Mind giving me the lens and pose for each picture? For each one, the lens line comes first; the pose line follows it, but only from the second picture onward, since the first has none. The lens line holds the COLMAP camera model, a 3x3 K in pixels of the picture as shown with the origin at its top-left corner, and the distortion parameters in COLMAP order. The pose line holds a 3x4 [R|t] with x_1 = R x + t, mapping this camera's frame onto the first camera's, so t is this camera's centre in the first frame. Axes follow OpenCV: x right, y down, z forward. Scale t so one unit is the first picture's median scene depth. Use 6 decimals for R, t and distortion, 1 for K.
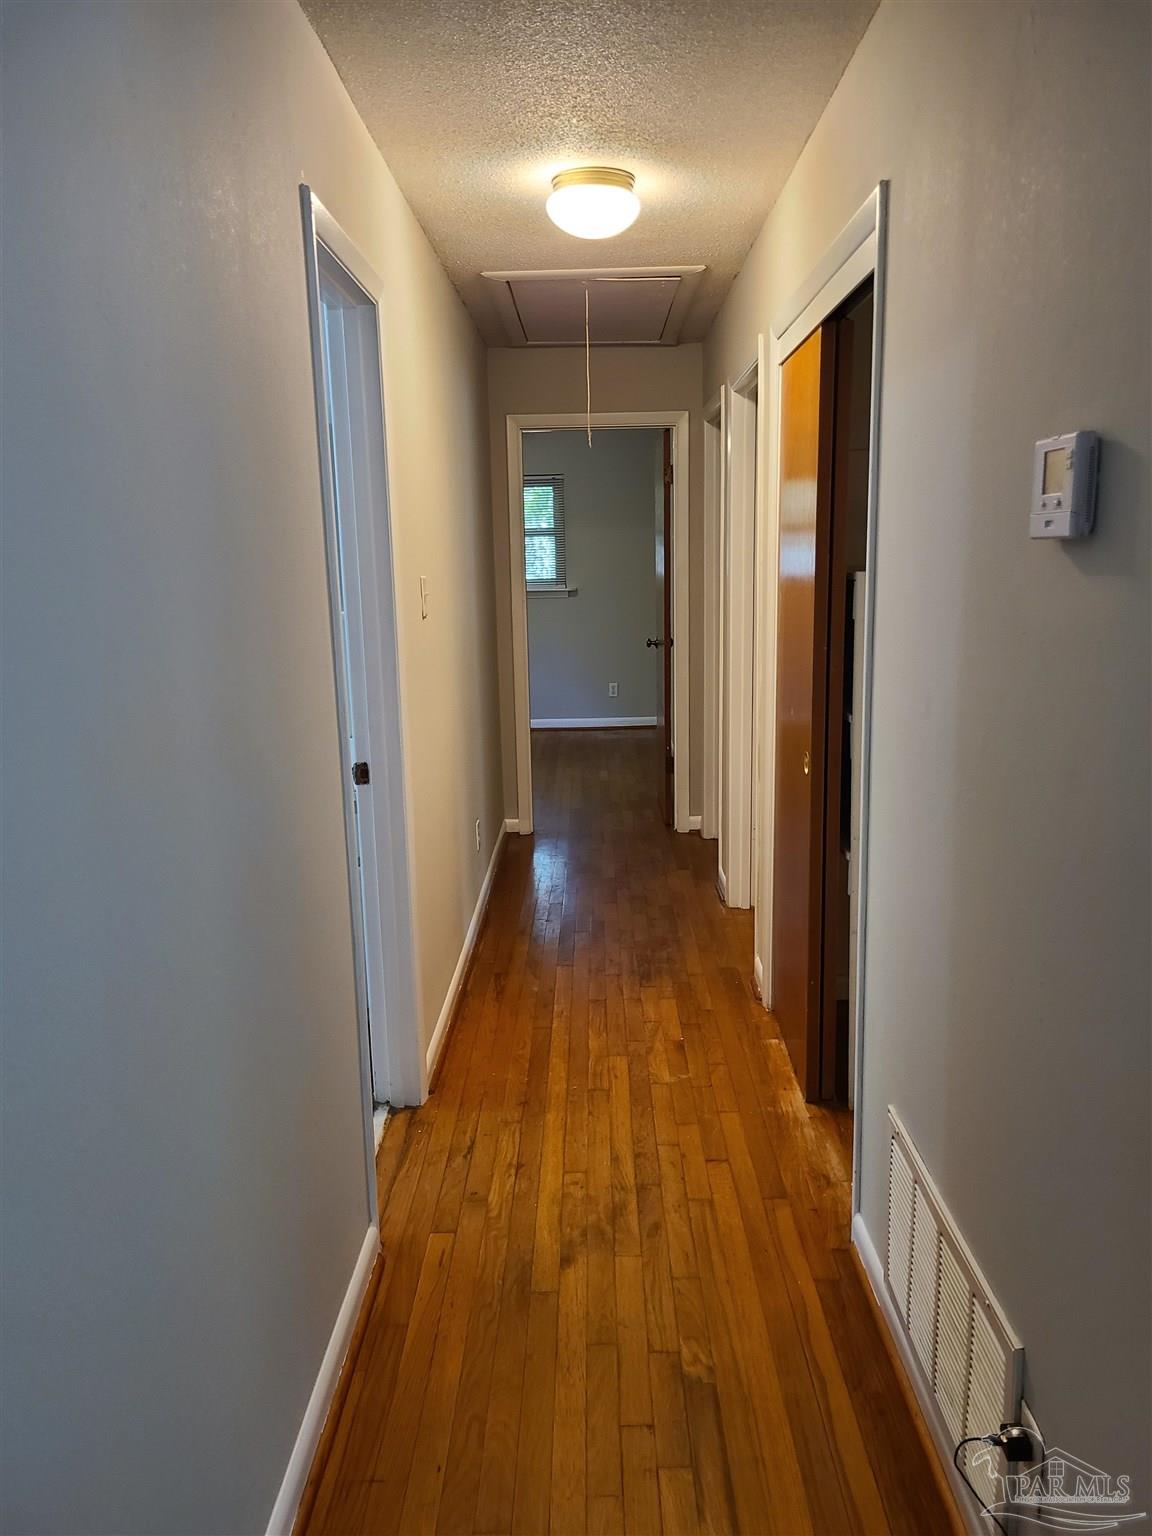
lens RADIAL K [[1164.1, 0, 574.4], [0, 1164.1, 769.1], [0, 0, 1]] dist [0.061018, -0.009221]
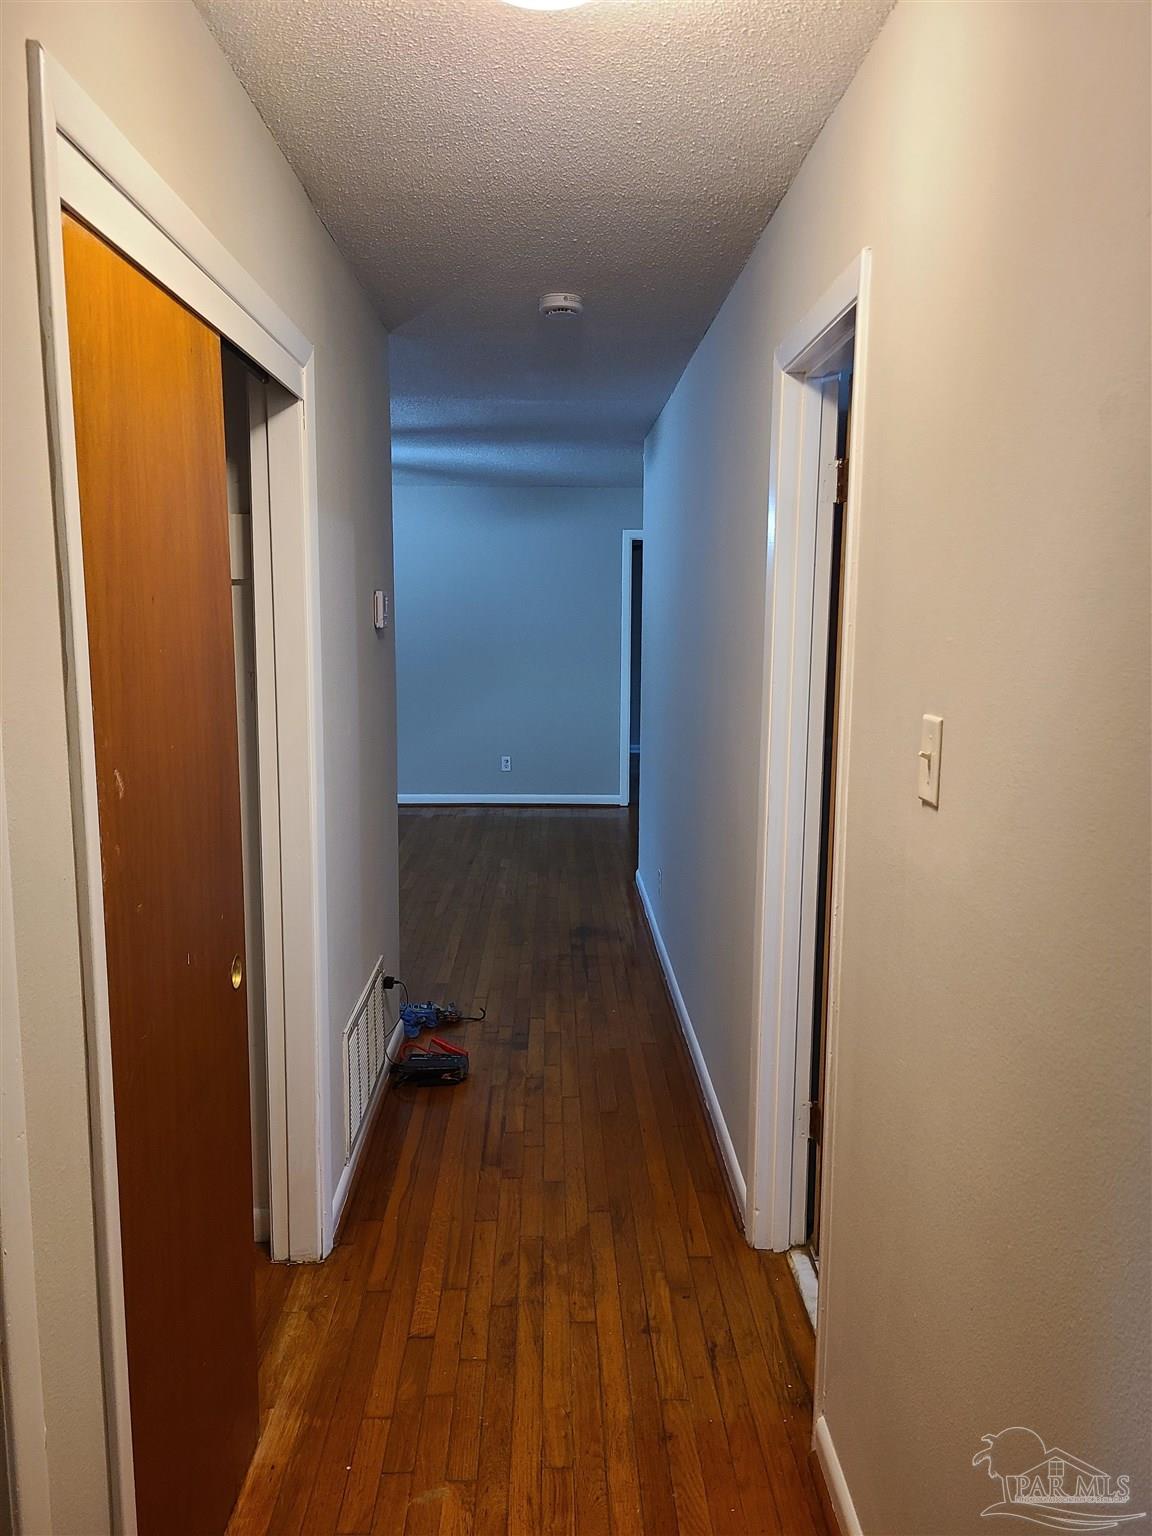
lens RADIAL K [[1164.1, 0, 573.7], [0, 1164.1, 769.8], [0, 0, 1]] dist [0.061018, -0.009221]
pose [[-0.999232, 0.017049, -0.035286, 0.033831], [0.004617, 0.945345, 0.326038, -0.365519], [0.038916, 0.325625, -0.944698, 1.773326]]
